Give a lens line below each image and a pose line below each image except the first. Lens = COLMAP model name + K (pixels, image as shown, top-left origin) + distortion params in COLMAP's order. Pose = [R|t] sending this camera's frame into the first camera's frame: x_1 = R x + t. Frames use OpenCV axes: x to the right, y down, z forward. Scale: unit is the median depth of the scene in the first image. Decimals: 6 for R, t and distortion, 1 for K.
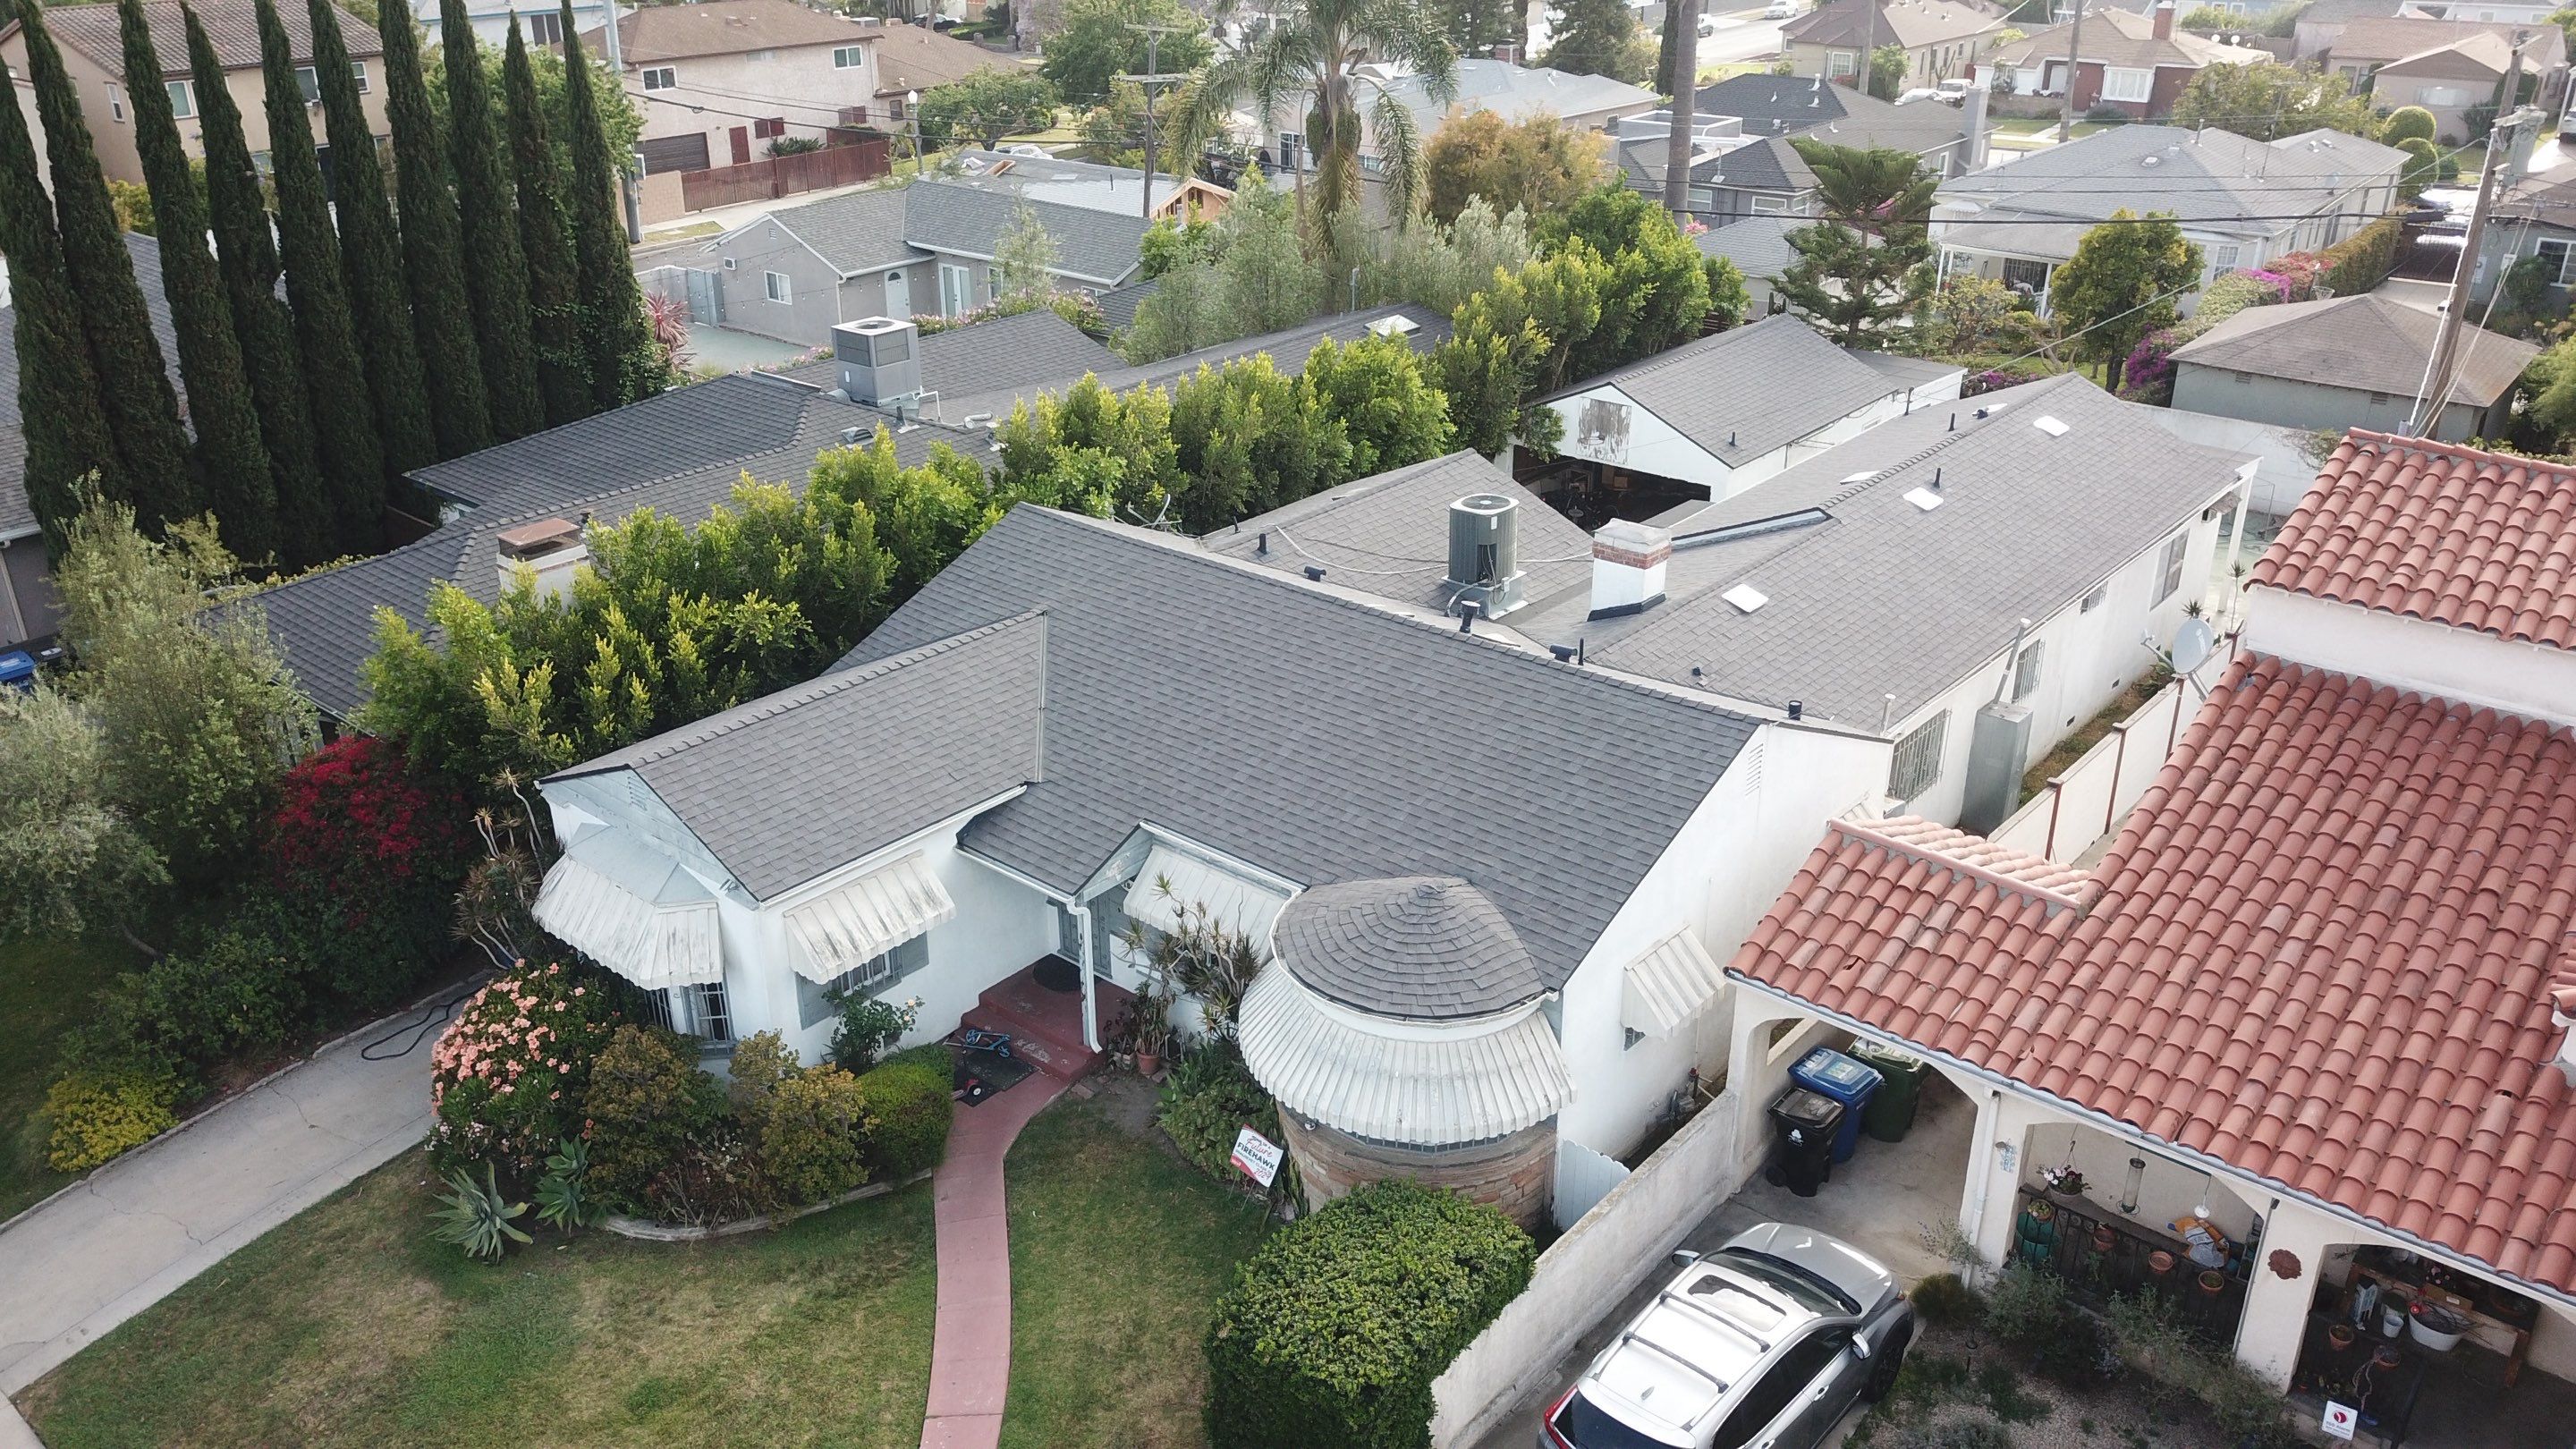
lens RADIAL K [[1953.0, 0, 1311.9], [0, 1953.0, 776.1], [0, 0, 1]] dist [0.013460, -0.006841]
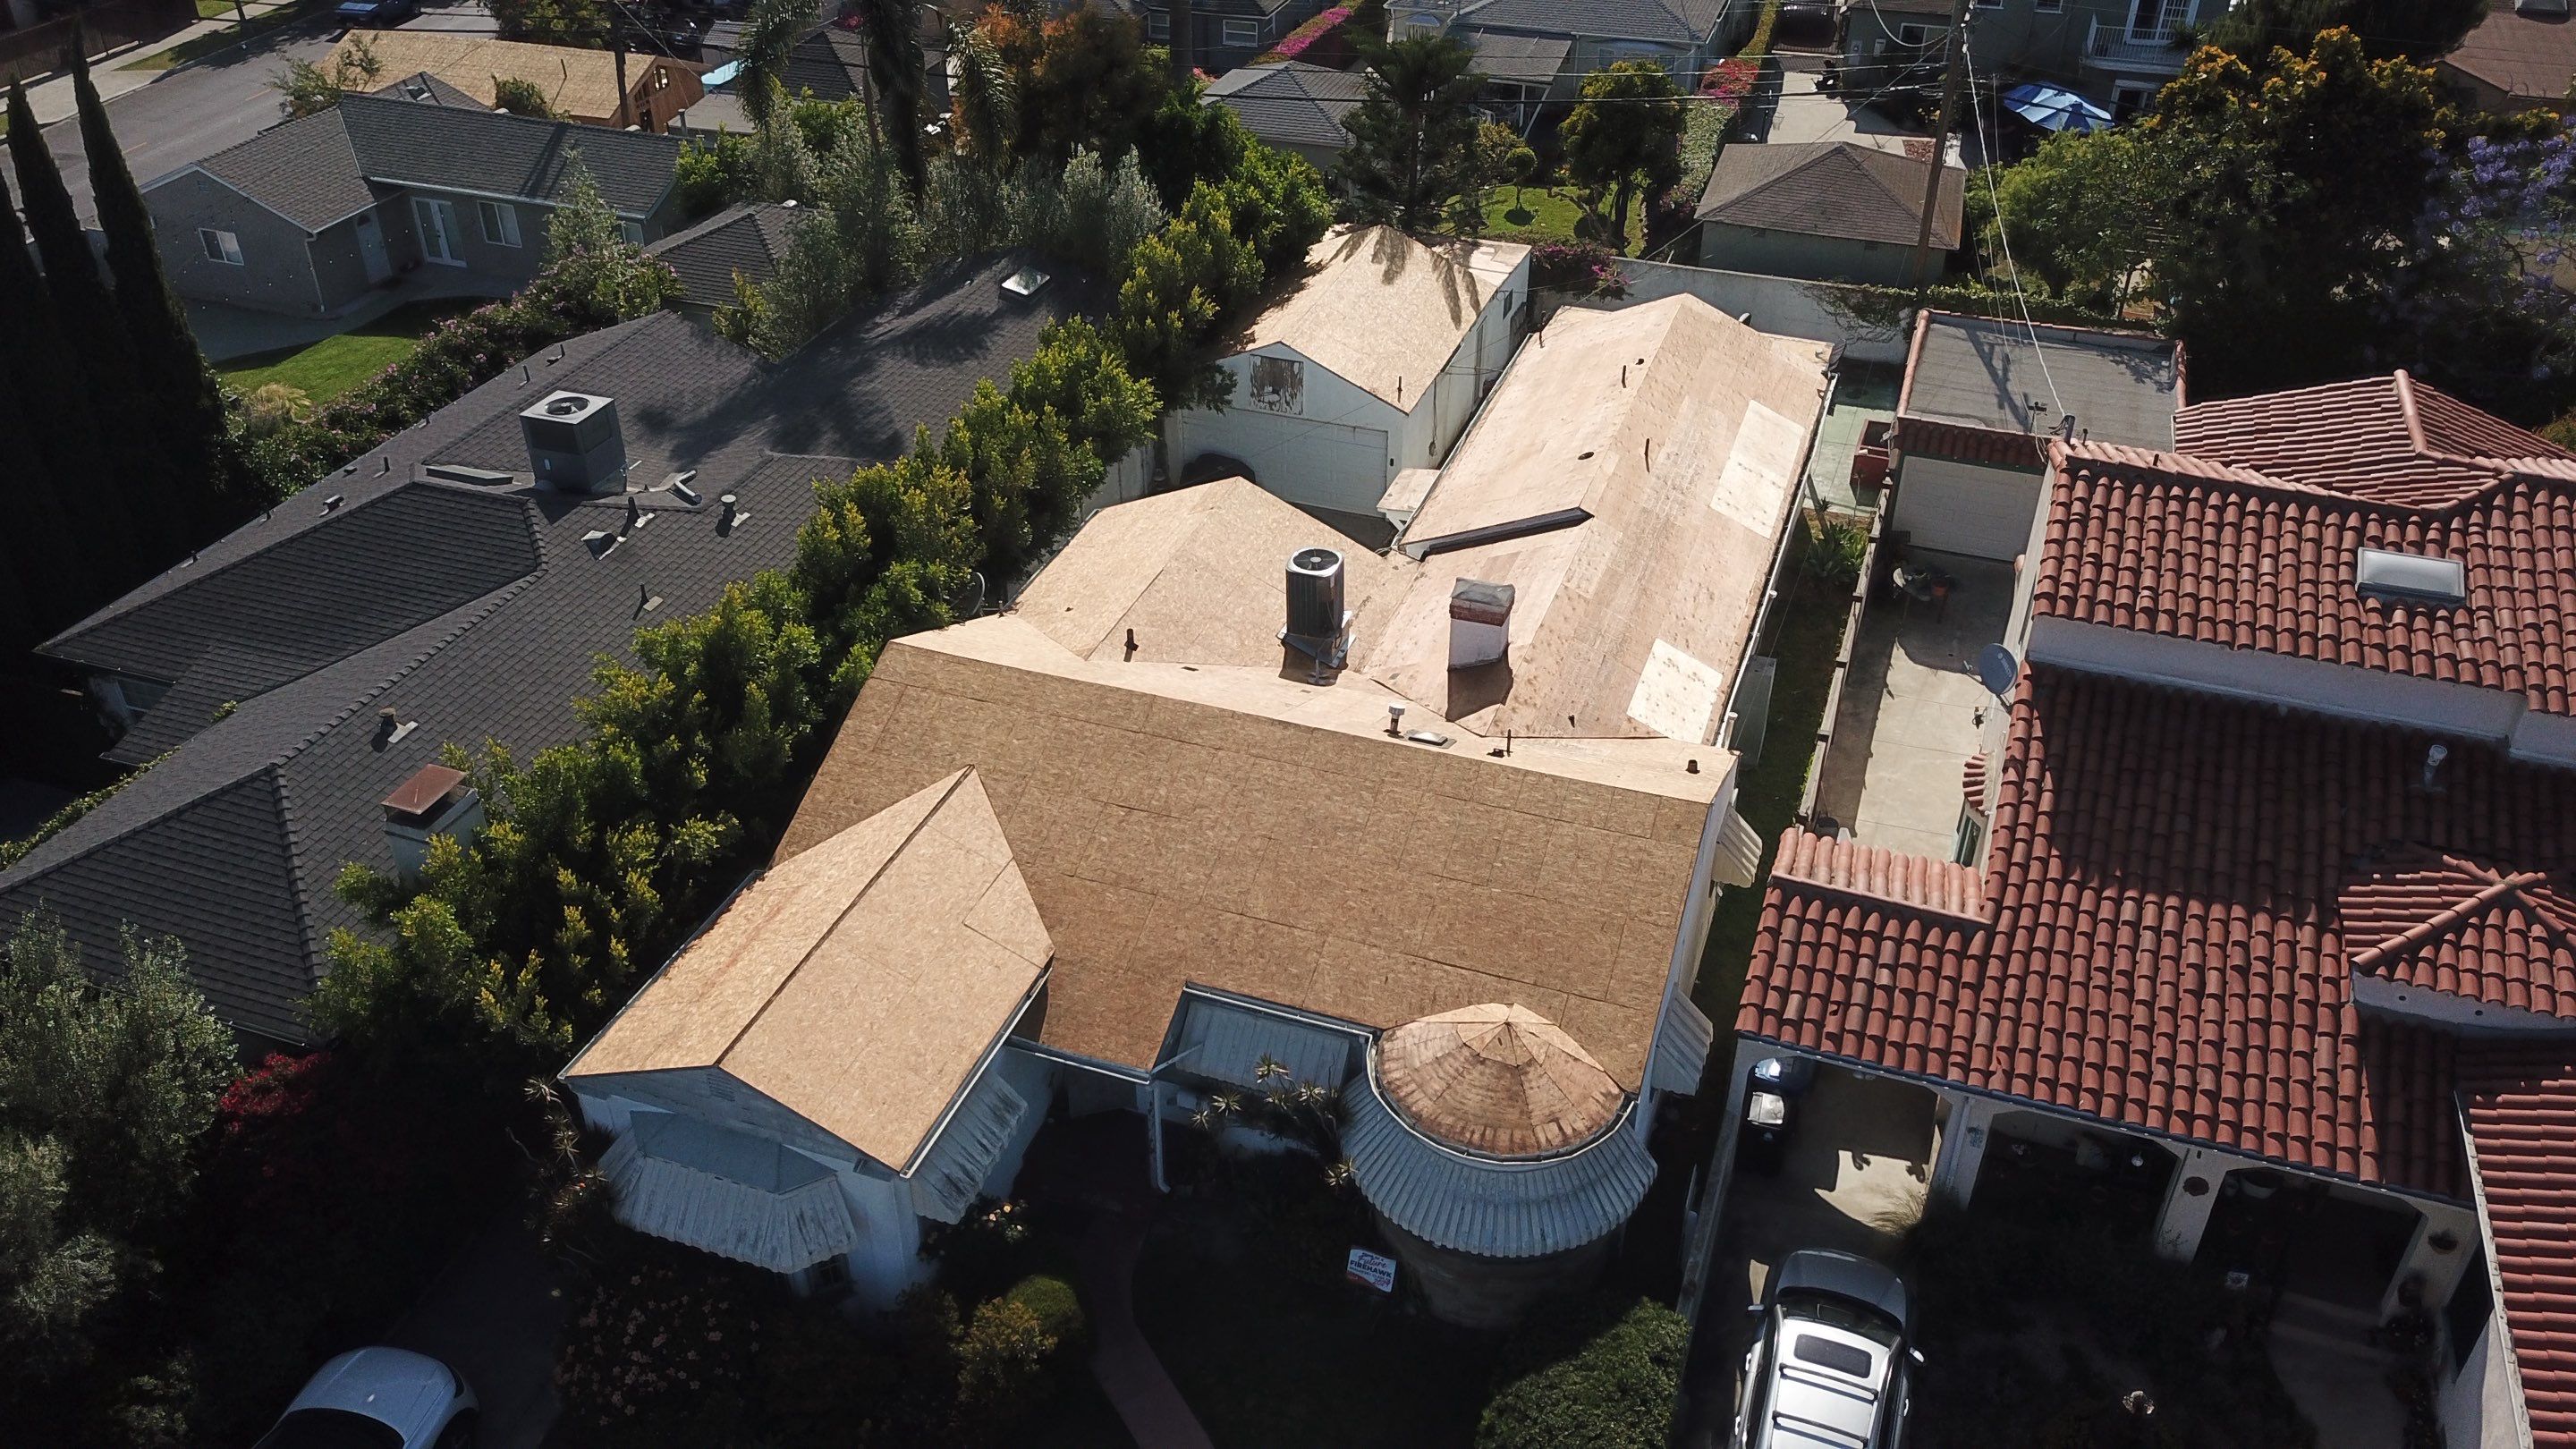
lens RADIAL K [[1953.0, 0, 1301.8], [0, 1953.0, 756.3], [0, 0, 1]] dist [0.013460, -0.006841]
pose [[0.934331, -0.195474, 0.298019, -0.358748], [0.147663, 0.973345, 0.175483, -0.312312], [-0.324378, -0.119952, 0.938291, -0.023112]]
